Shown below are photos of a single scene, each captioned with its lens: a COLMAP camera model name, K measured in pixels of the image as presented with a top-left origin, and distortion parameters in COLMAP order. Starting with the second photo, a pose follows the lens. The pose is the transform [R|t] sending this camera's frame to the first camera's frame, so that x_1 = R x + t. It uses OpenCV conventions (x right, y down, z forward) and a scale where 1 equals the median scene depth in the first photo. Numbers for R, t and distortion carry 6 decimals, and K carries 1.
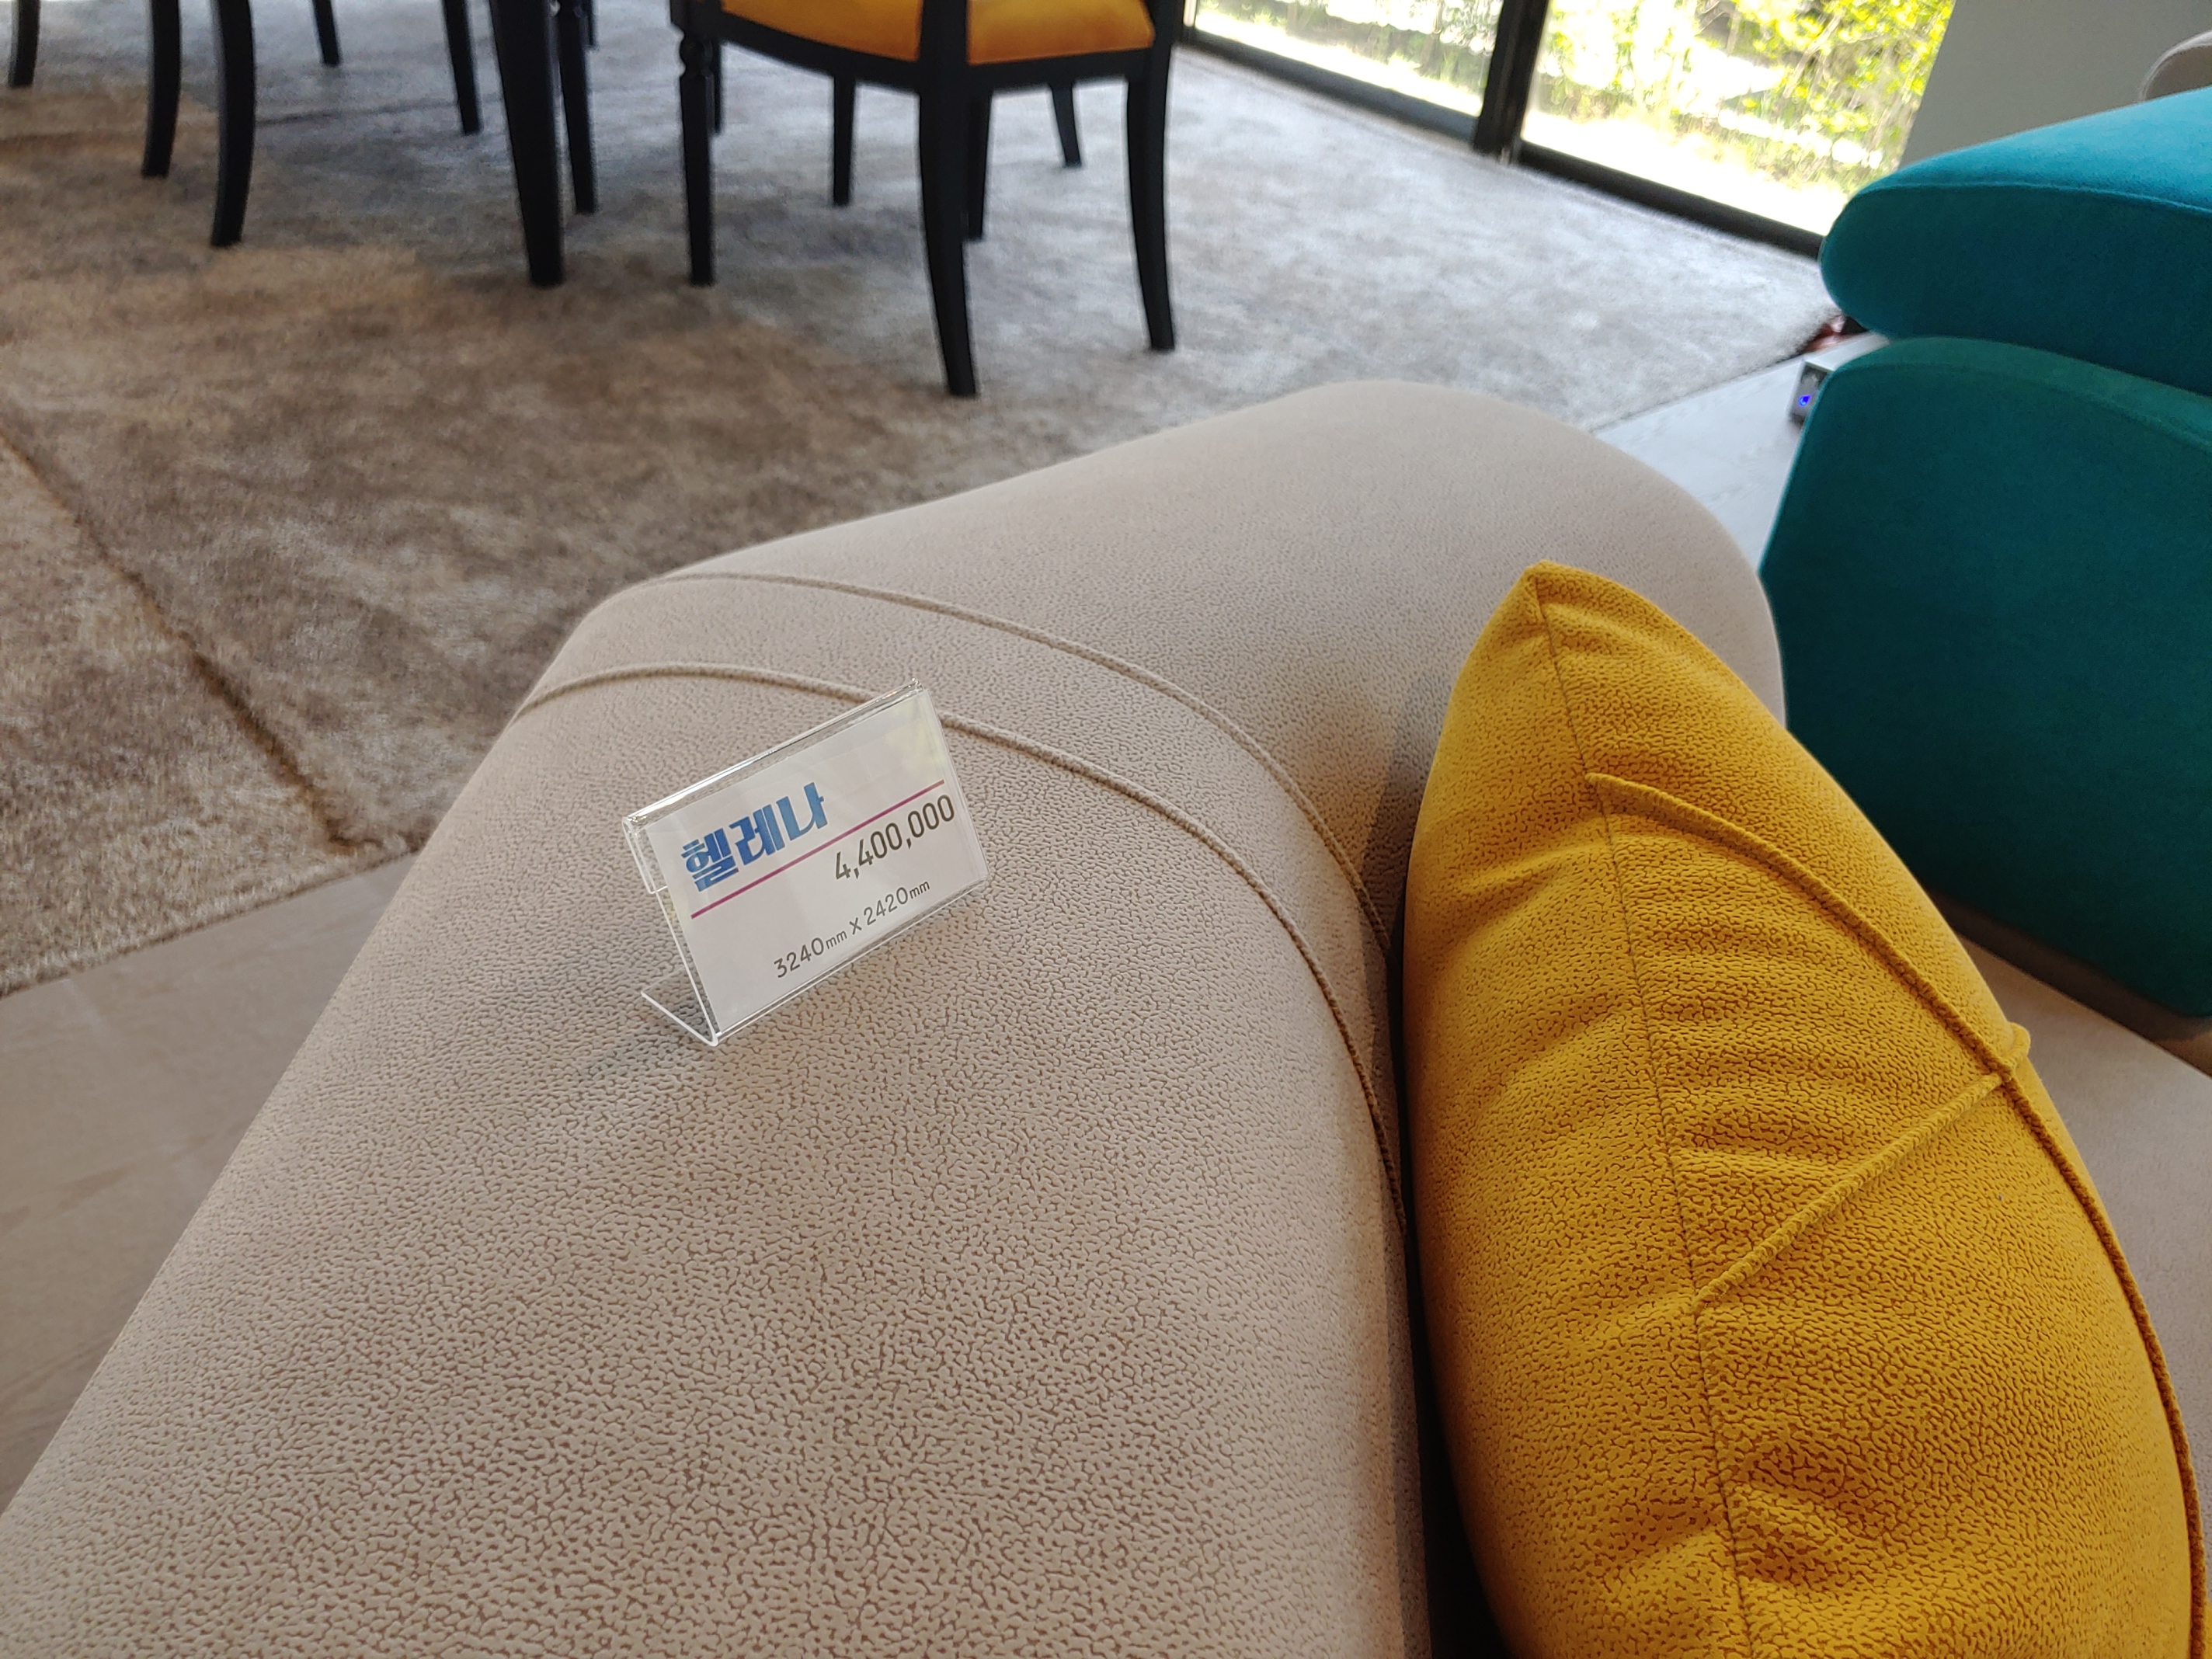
lens RADIAL K [[1689.8, 0, 1107.8], [0, 1689.8, 820.4], [0, 0, 1]] dist [-0.028626, 0.022425]
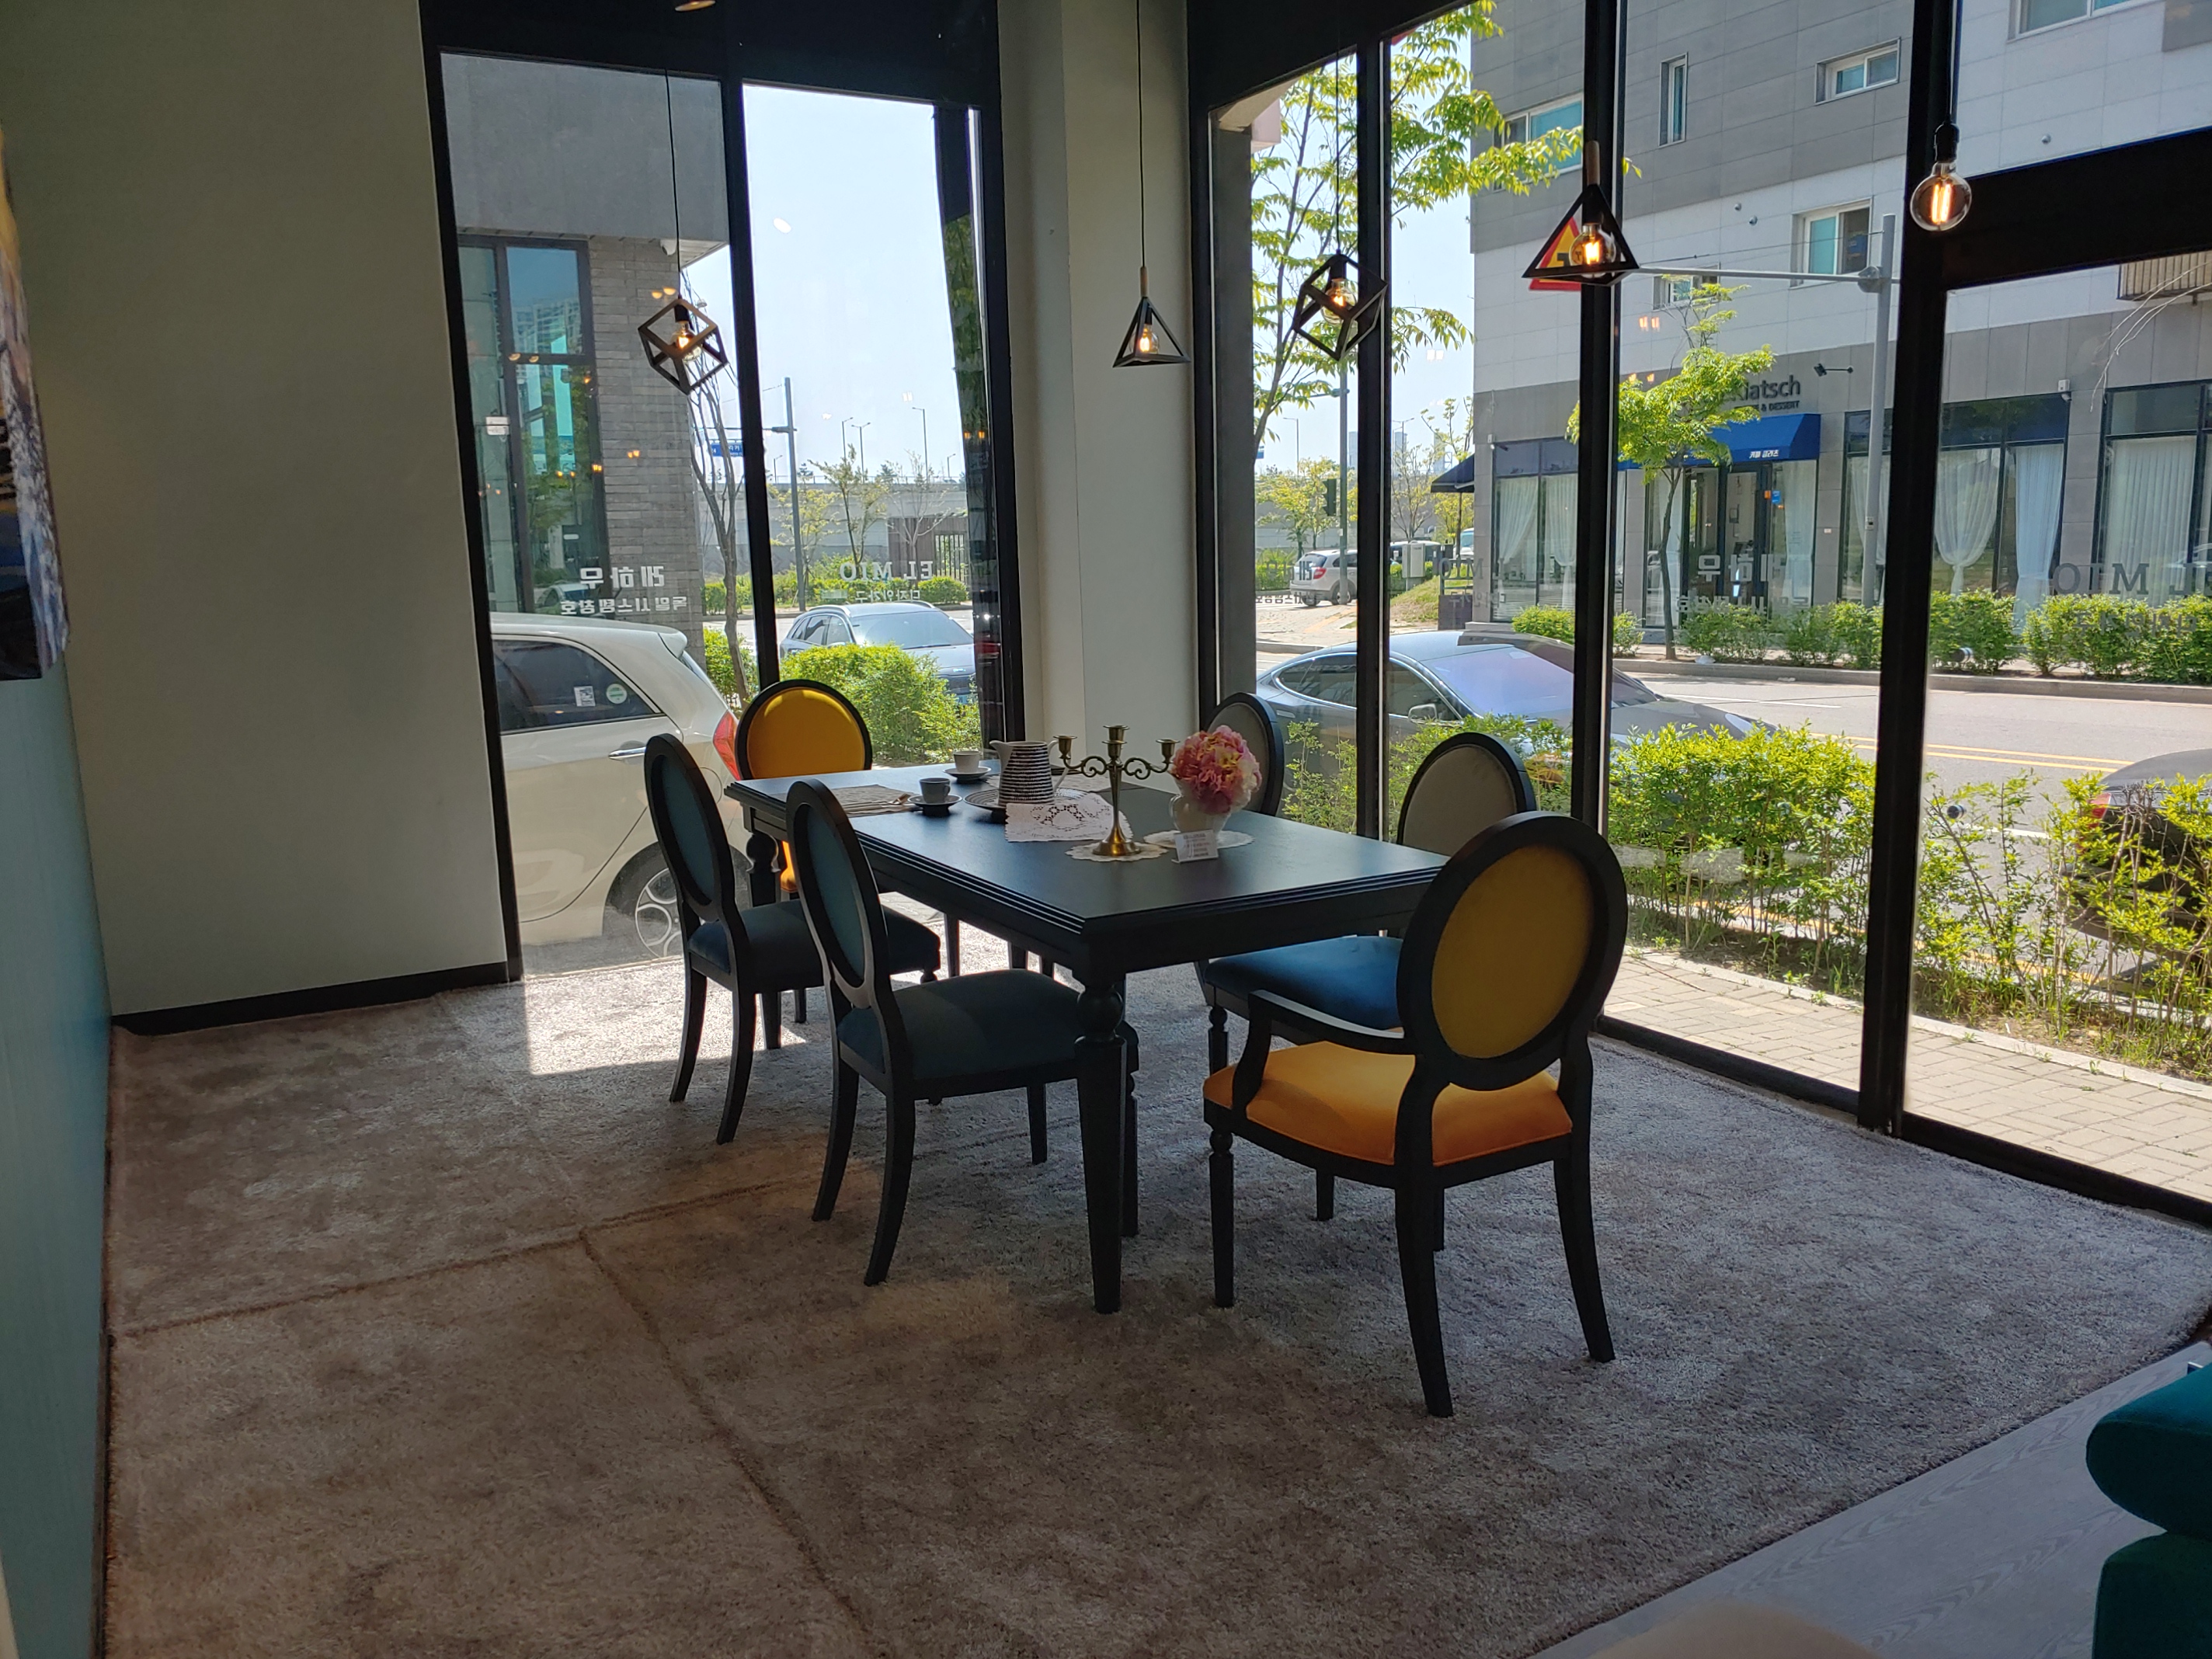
lens RADIAL K [[1689.8, 0, 1139.2], [0, 1689.8, 831.3], [0, 0, 1]] dist [-0.028626, 0.022425]
pose [[0.973779, -0.077156, -0.214013, -0.004317], [-0.027188, 0.894520, -0.446201, -0.098446], [0.225866, 0.440319, 0.868967, -0.402711]]
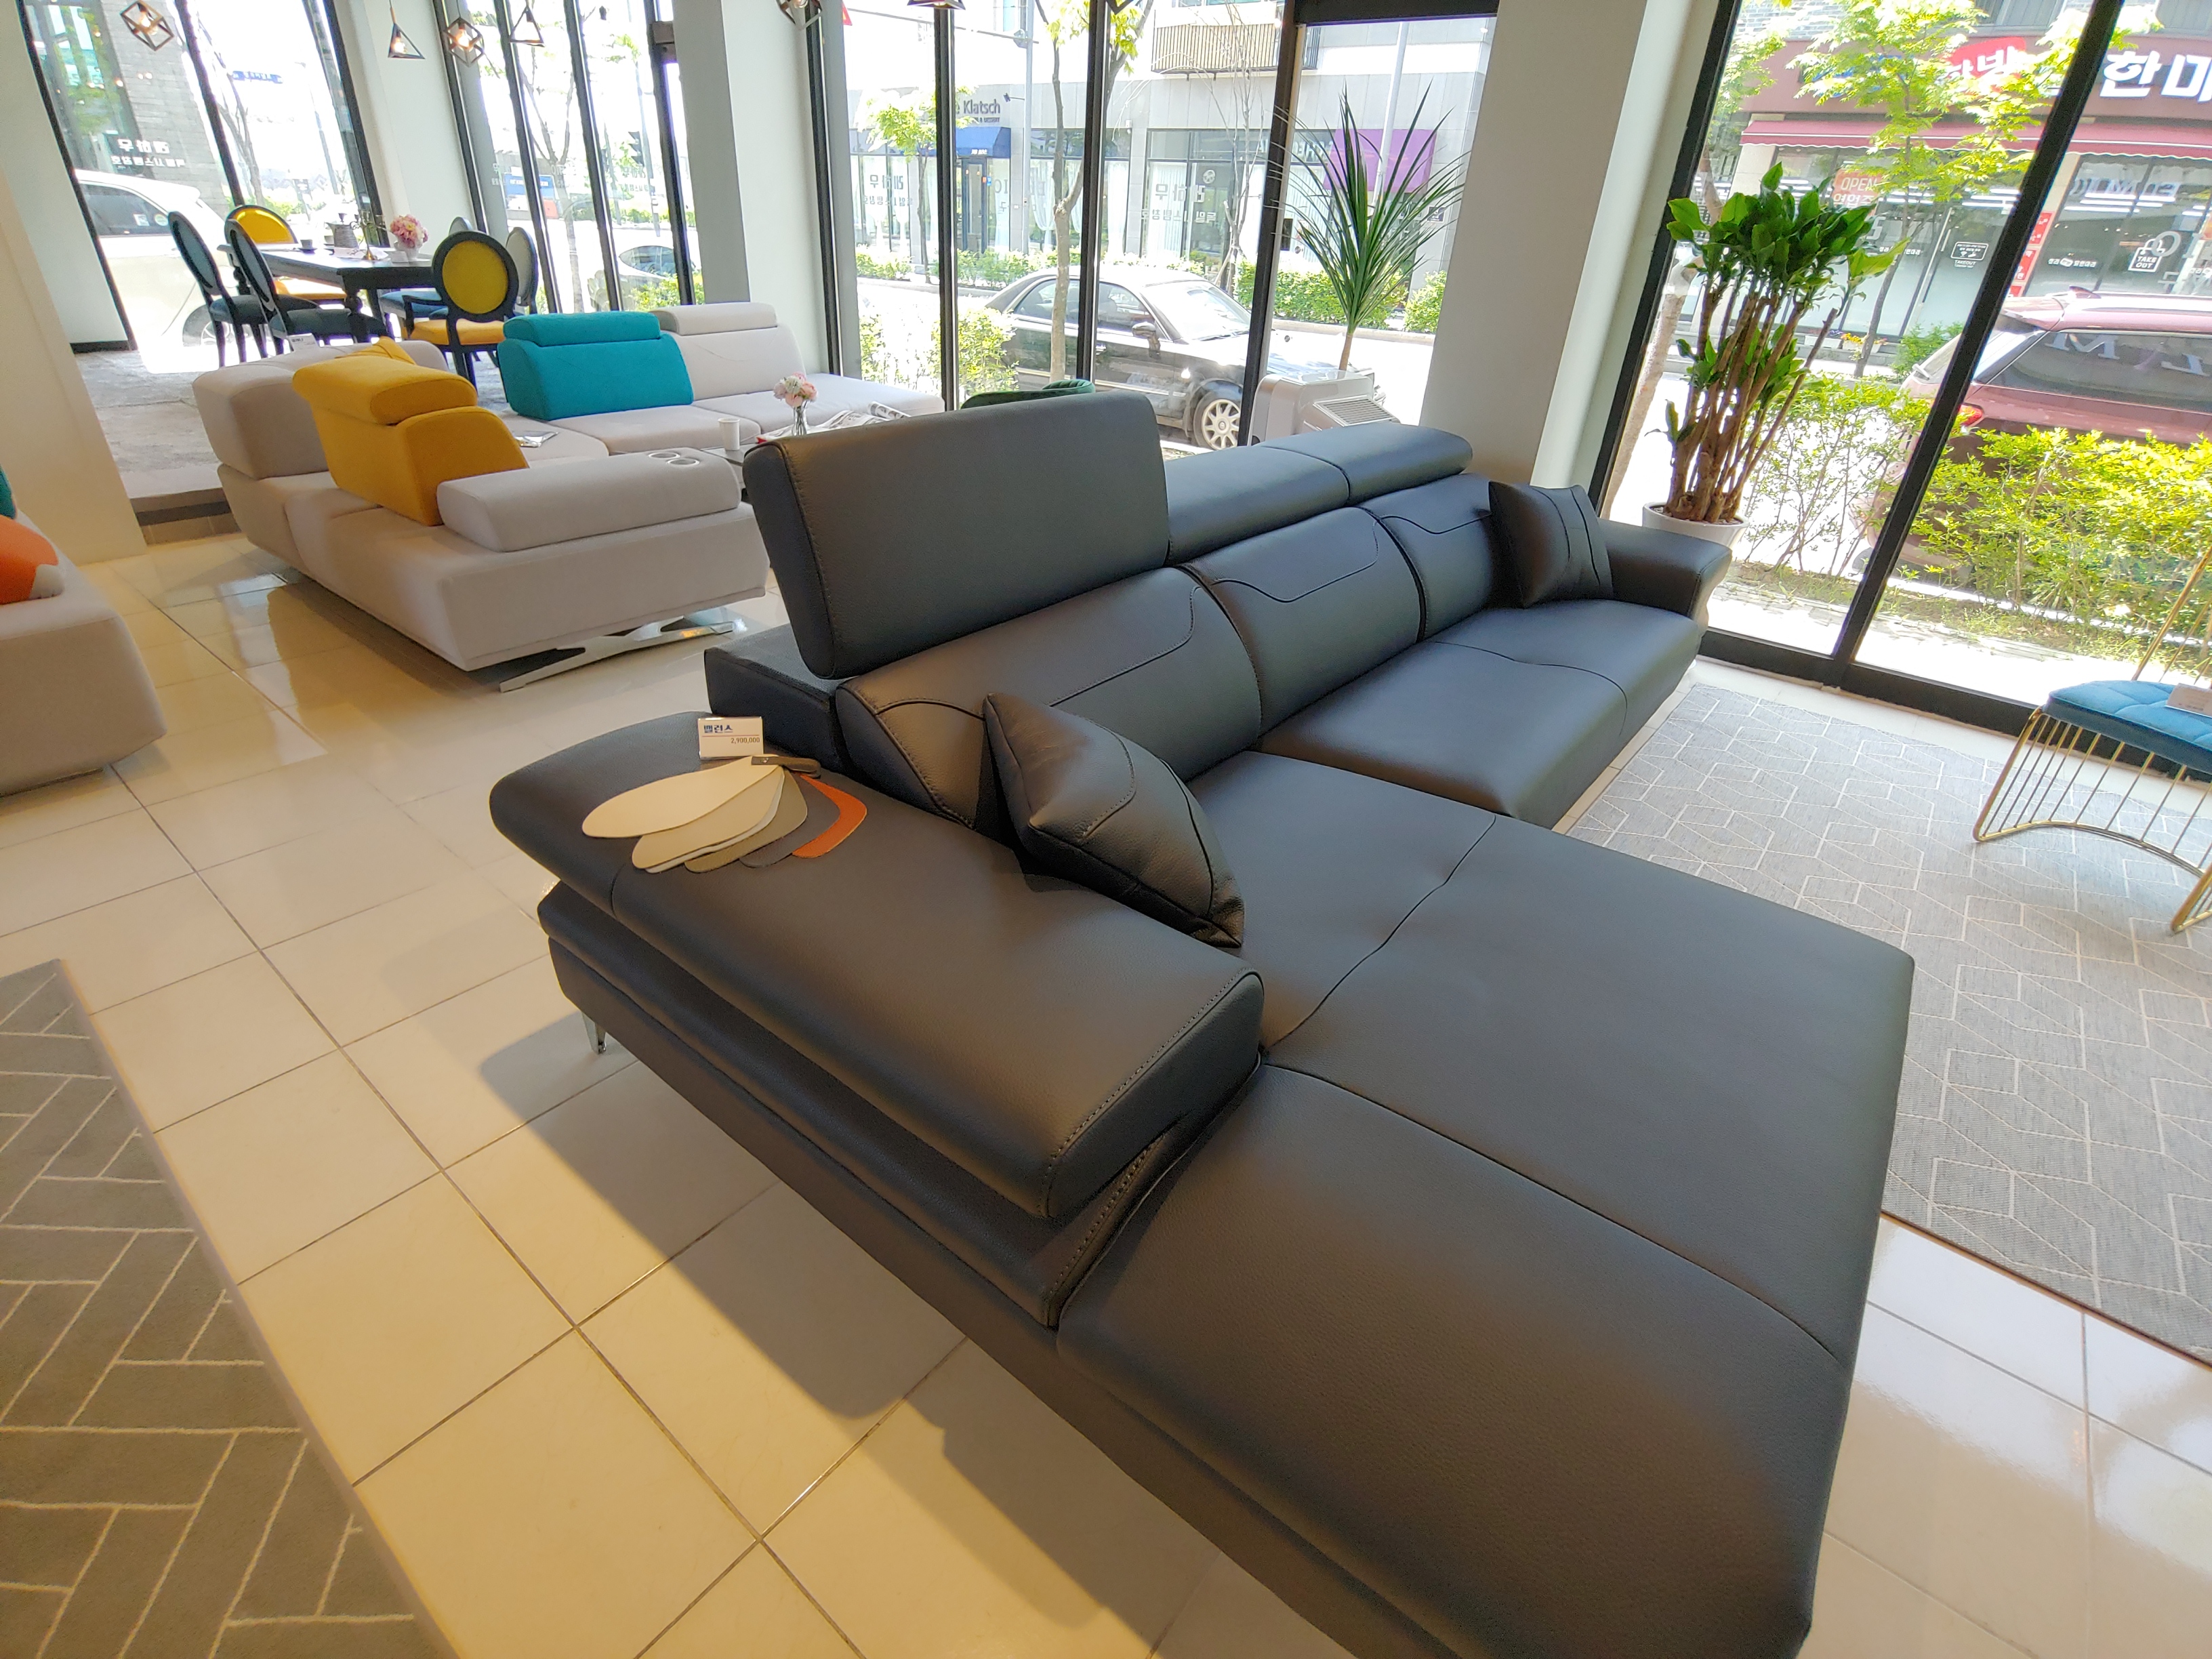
lens RADIAL K [[1049.9, 0, 1122.6], [0, 1049.9, 824.1], [0, 0, 1]] dist [-0.012094, -0.004747]
pose [[0.985521, -0.112160, 0.127155, 1.440300], [0.123403, 0.988772, -0.084277, 1.596762], [-0.116275, 0.098748, 0.988296, -2.309597]]
